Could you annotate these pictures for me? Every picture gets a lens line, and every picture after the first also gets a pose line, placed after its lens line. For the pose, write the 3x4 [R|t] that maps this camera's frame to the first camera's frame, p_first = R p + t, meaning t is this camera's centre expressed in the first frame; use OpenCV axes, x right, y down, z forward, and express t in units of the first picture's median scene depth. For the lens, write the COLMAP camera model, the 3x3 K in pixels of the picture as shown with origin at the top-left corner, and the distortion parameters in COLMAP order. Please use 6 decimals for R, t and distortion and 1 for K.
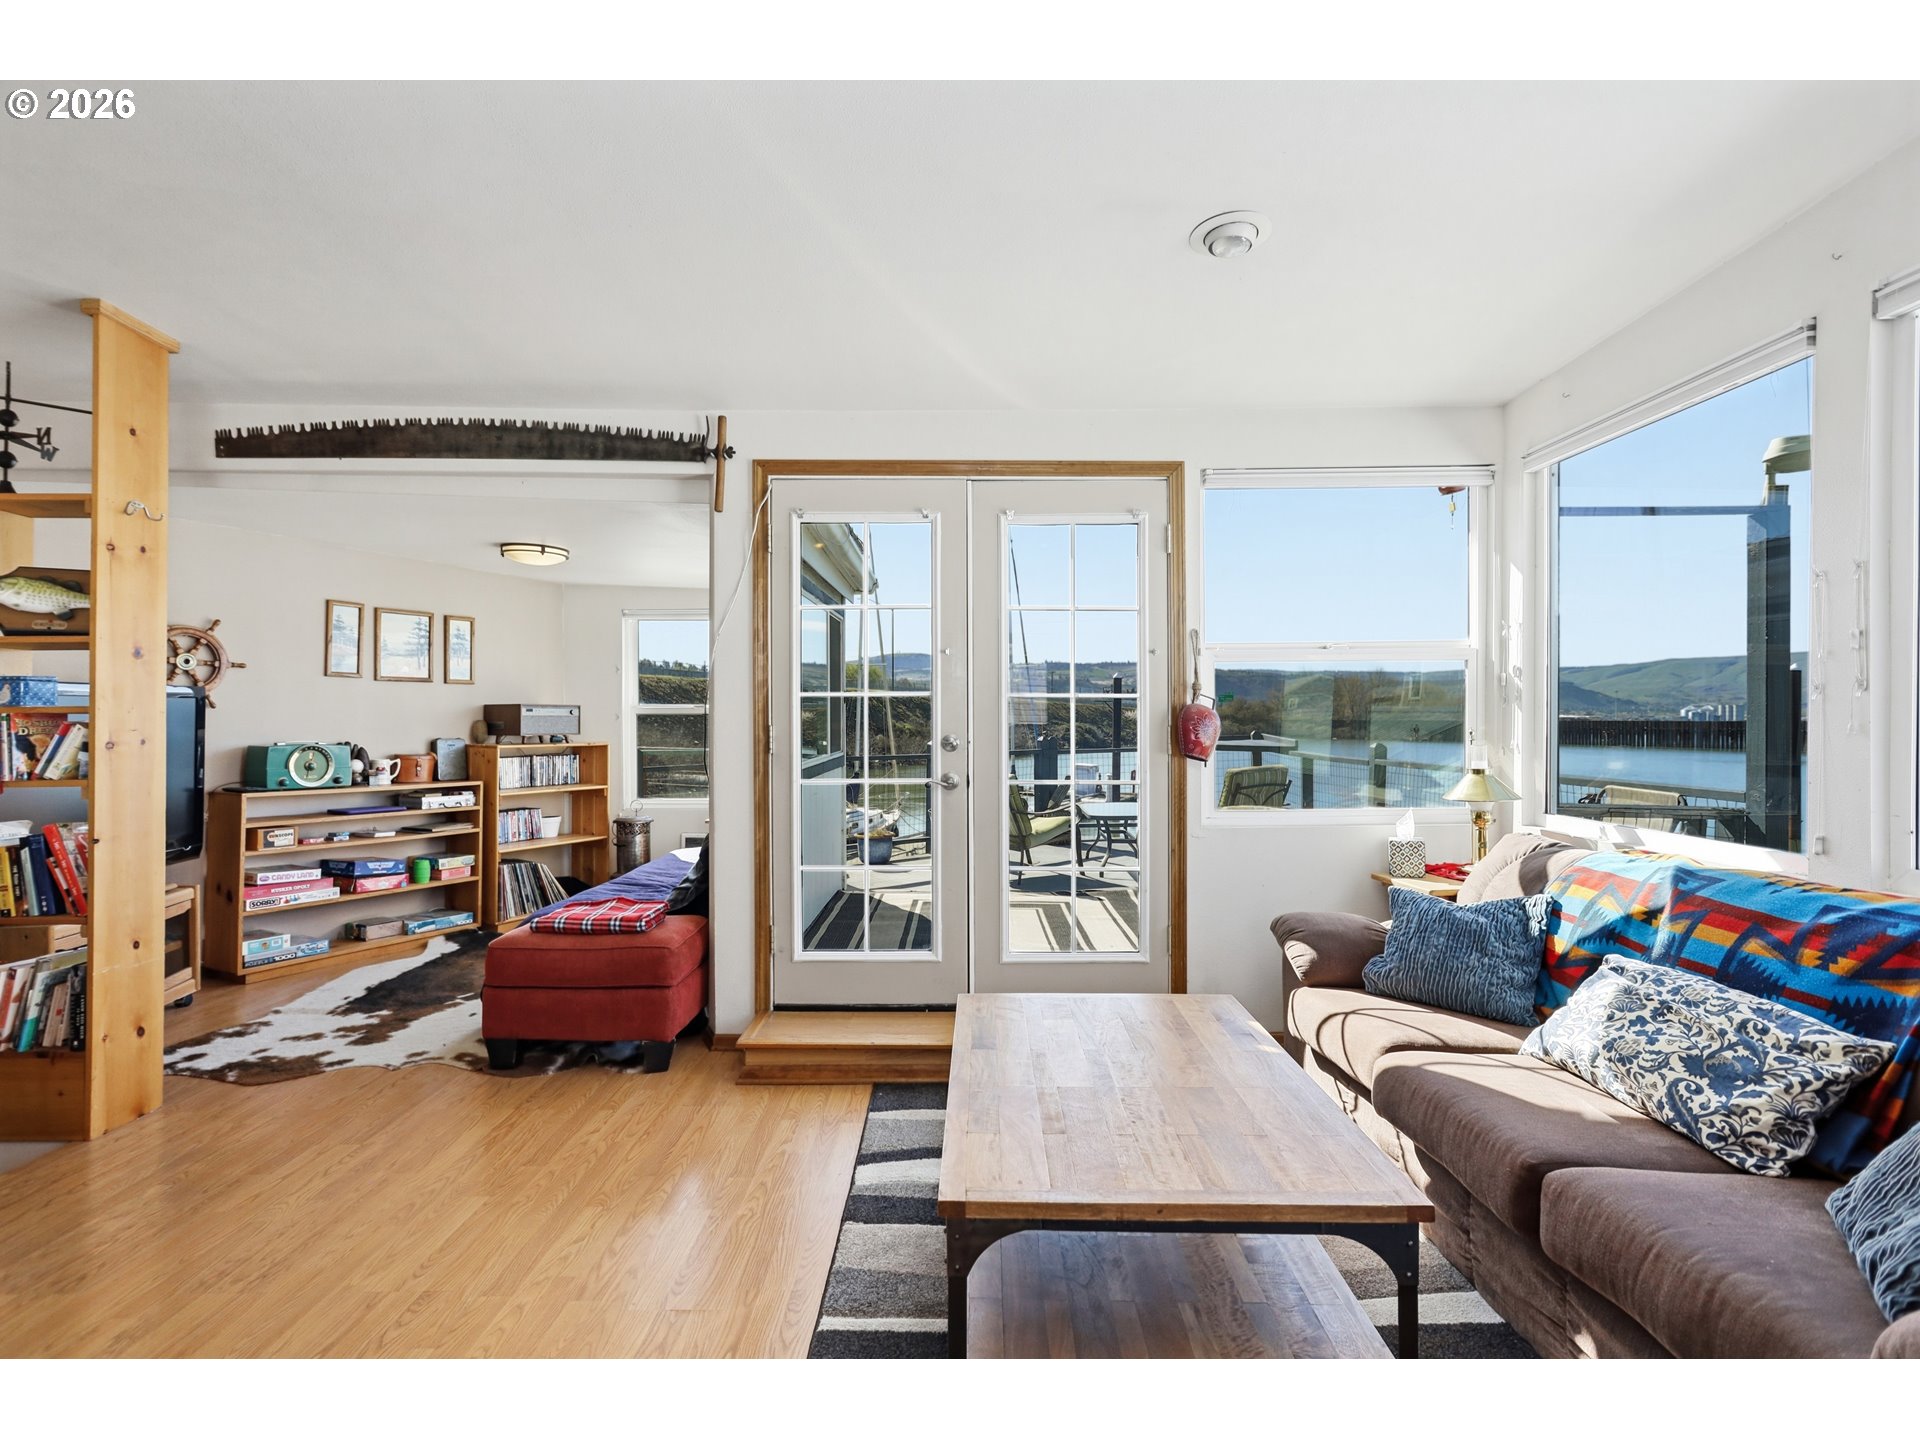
lens RADIAL K [[912.3, 0, 963.1], [0, 912.3, 713.7], [0, 0, 1]] dist [-0.001196, 0.001203]
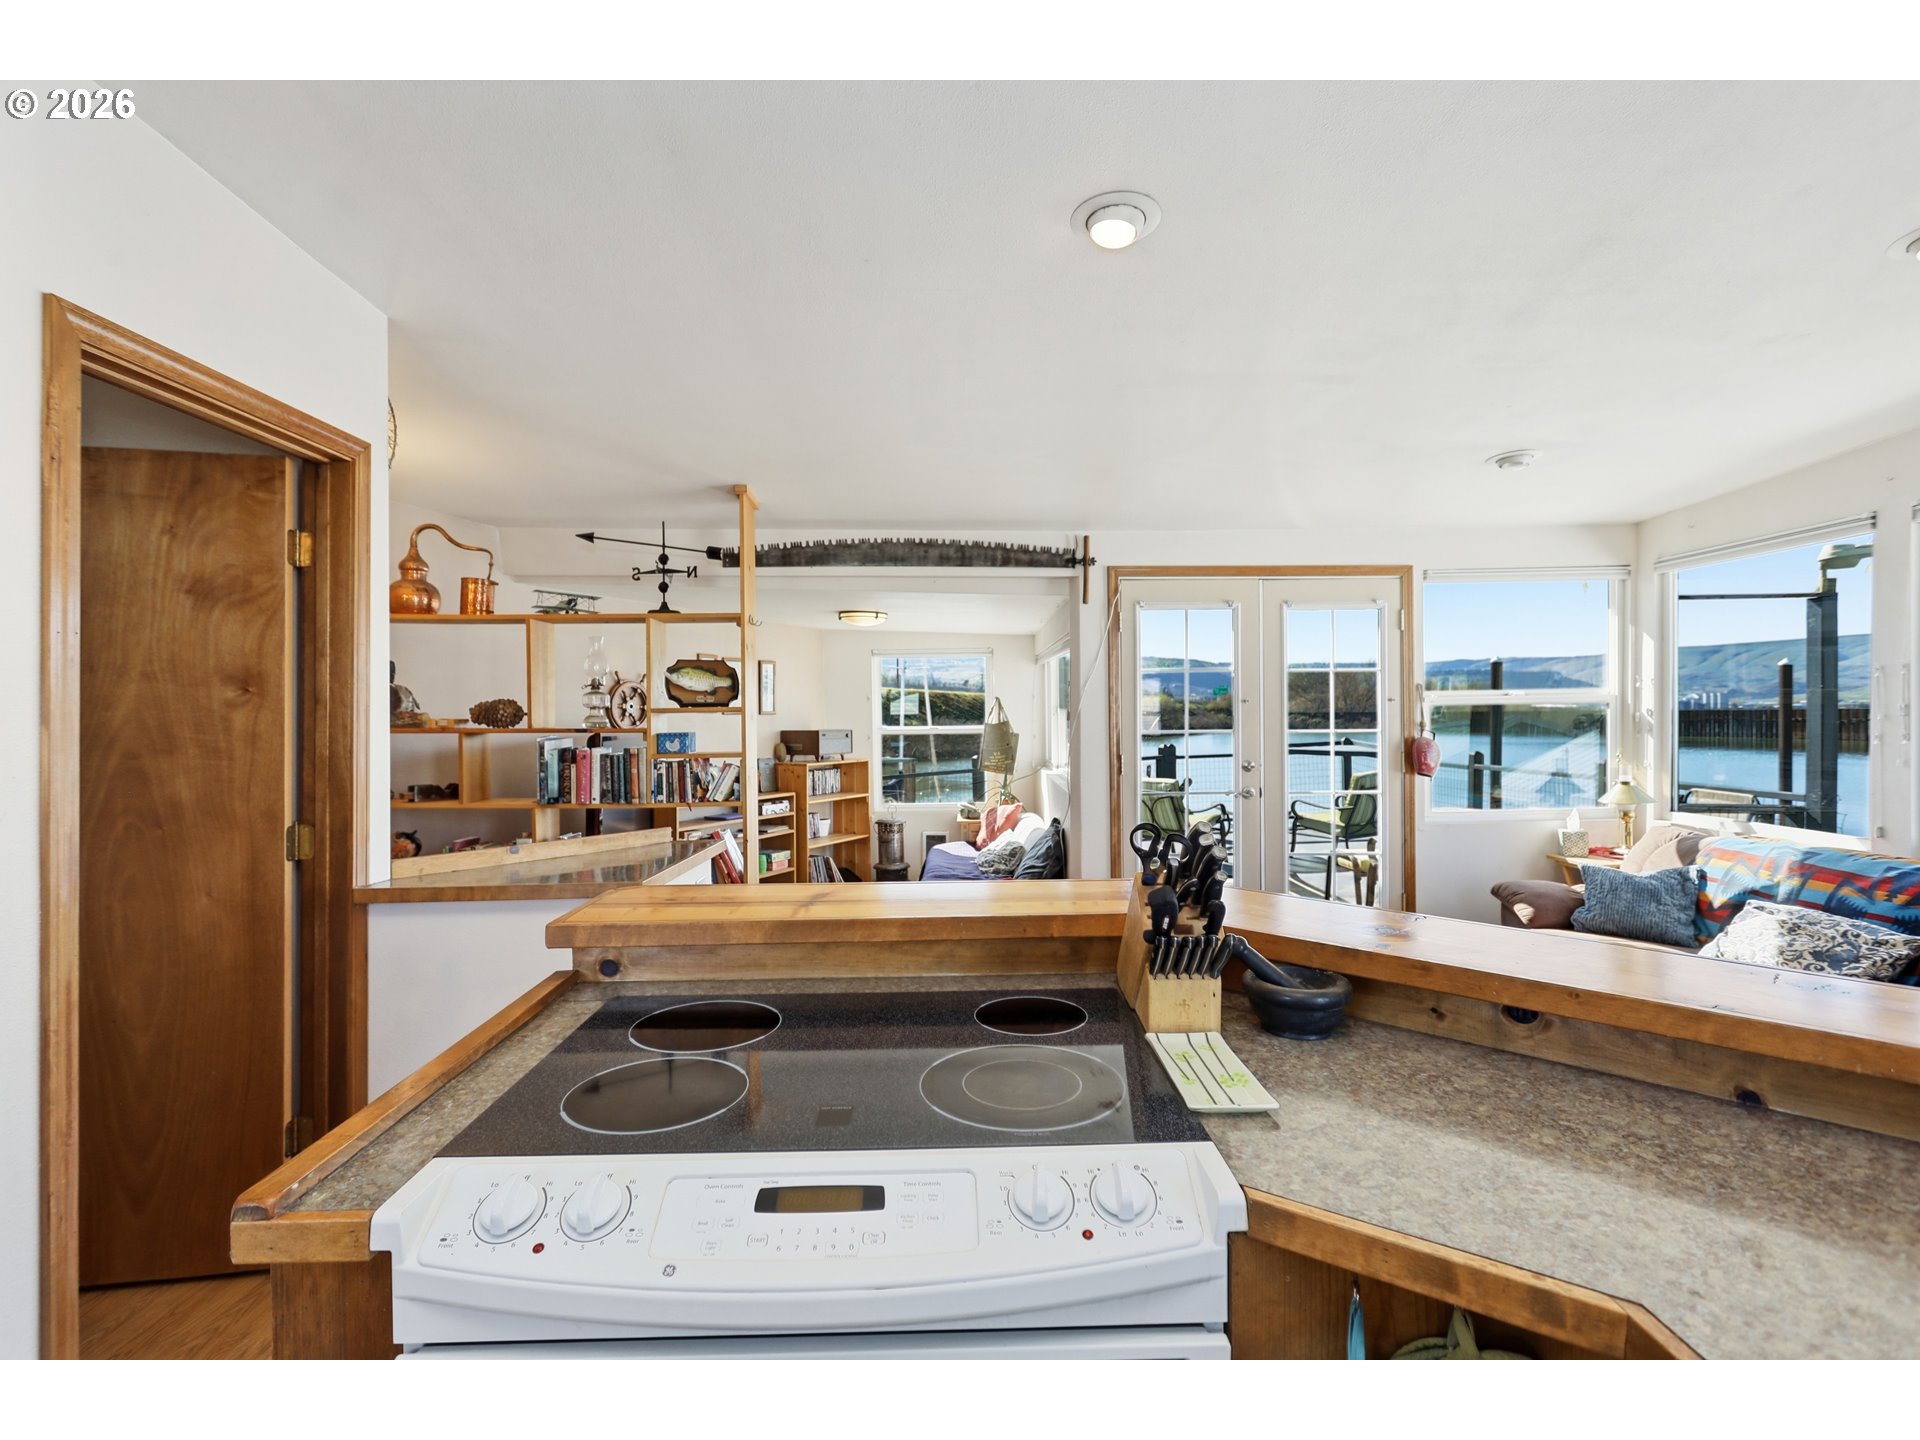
lens RADIAL K [[912.3, 0, 963.1], [0, 912.3, 713.7], [0, 0, 1]] dist [-0.001196, 0.001203]
pose [[0.999895, -0.009652, 0.010838, -0.469239], [0.009588, 0.999936, 0.005972, -0.061203], [-0.010894, -0.005867, 0.999923, -0.404734]]
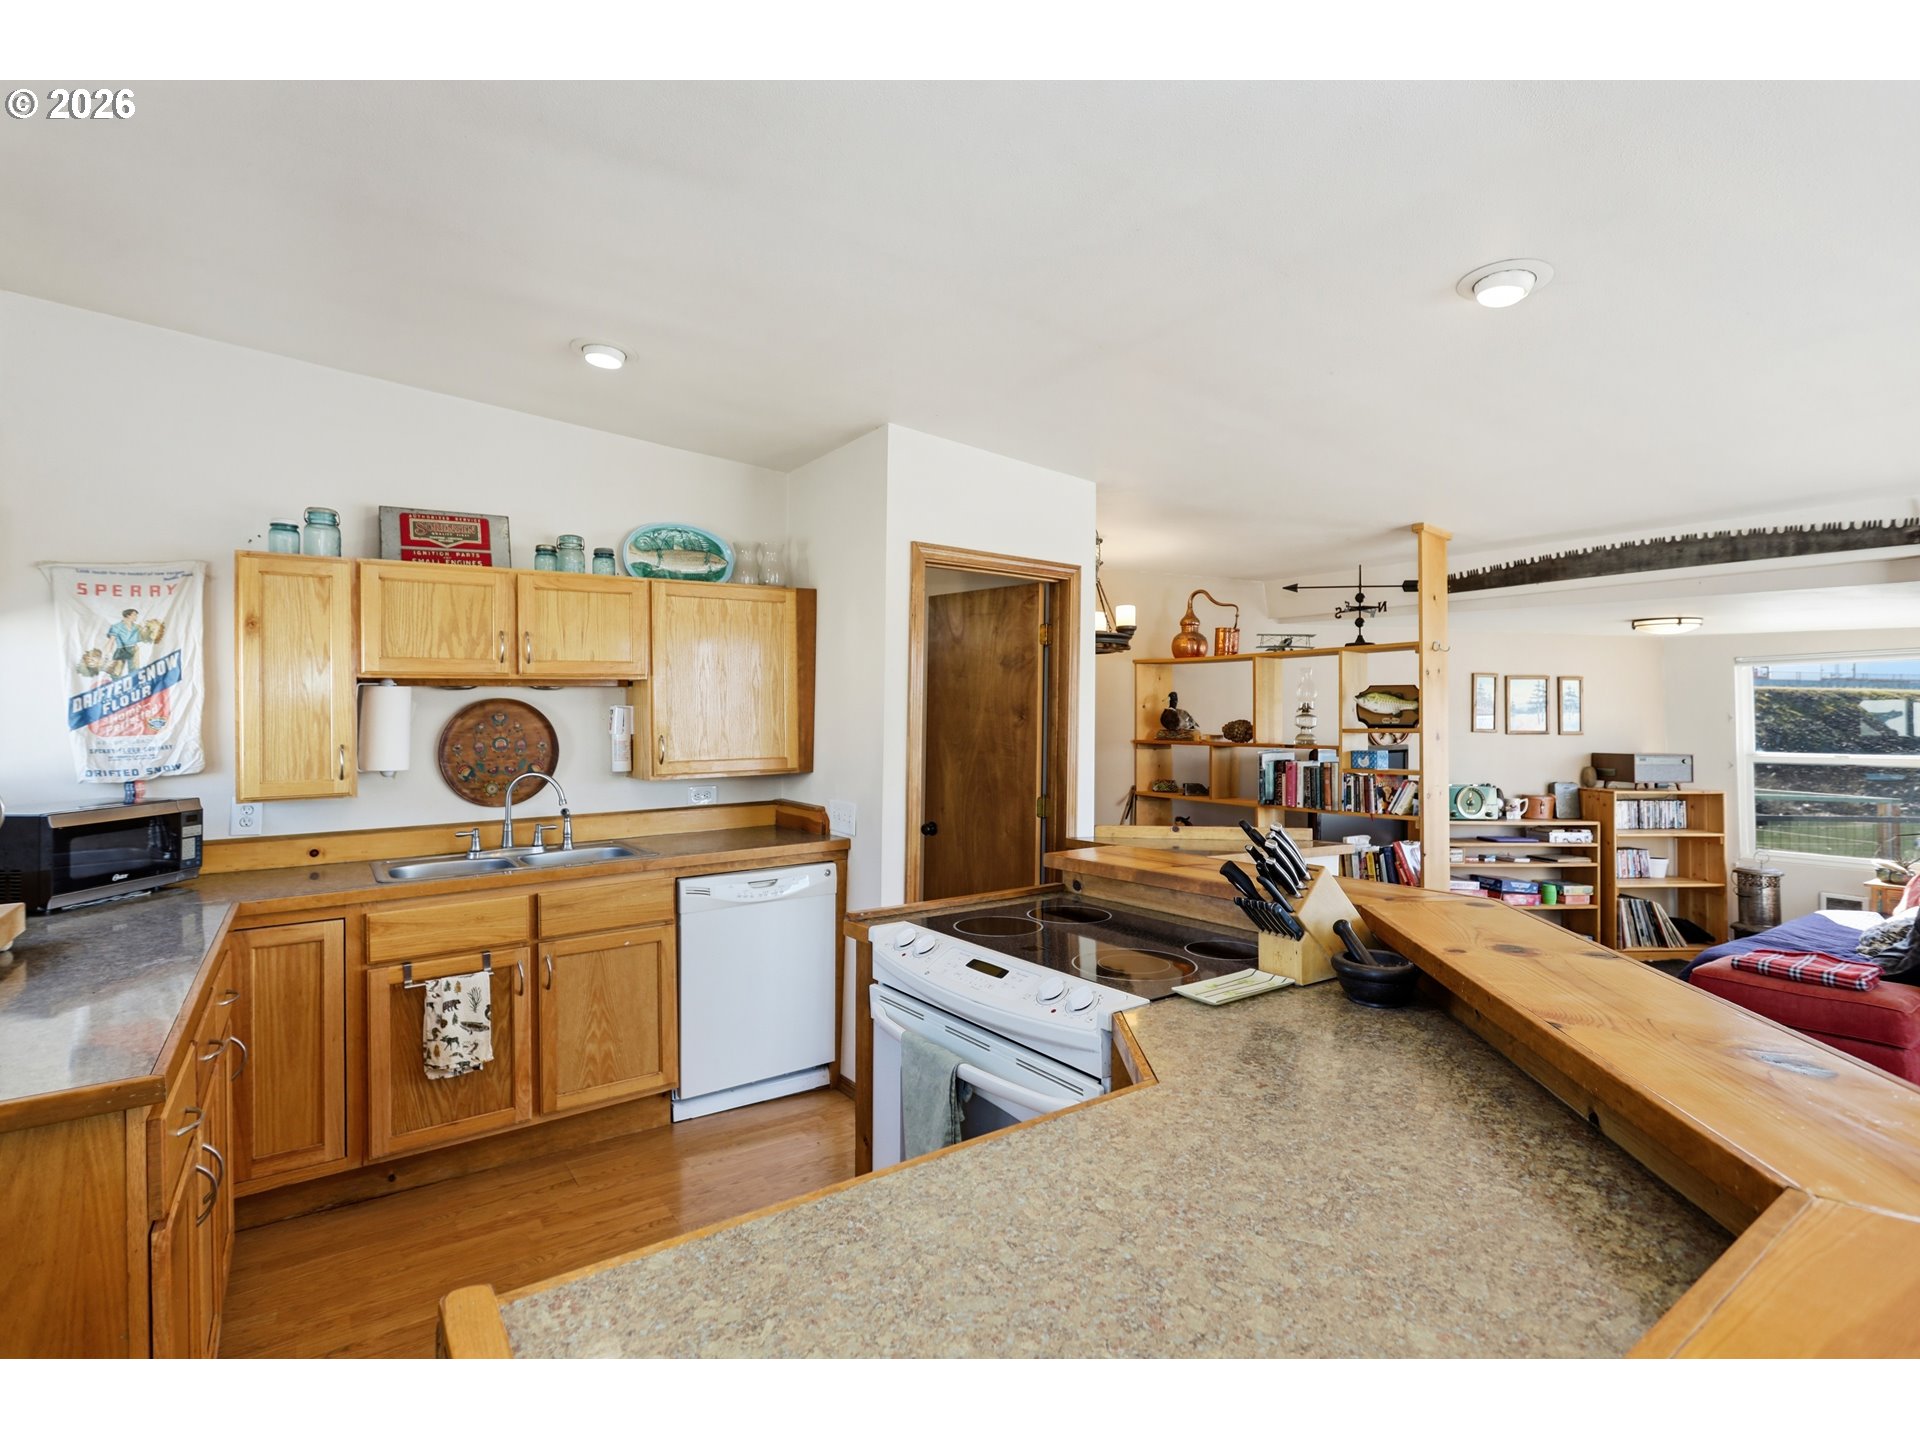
lens RADIAL K [[923.3, 0, 960.0], [0, 923.3, 699.9], [0, 0, 1]] dist [0.000562, 0.001512]
pose [[0.573199, -0.021900, -0.819123, -0.056299], [-0.001152, 0.999620, -0.027532, -0.069341], [0.819415, 0.016725, 0.572956, -0.482615]]
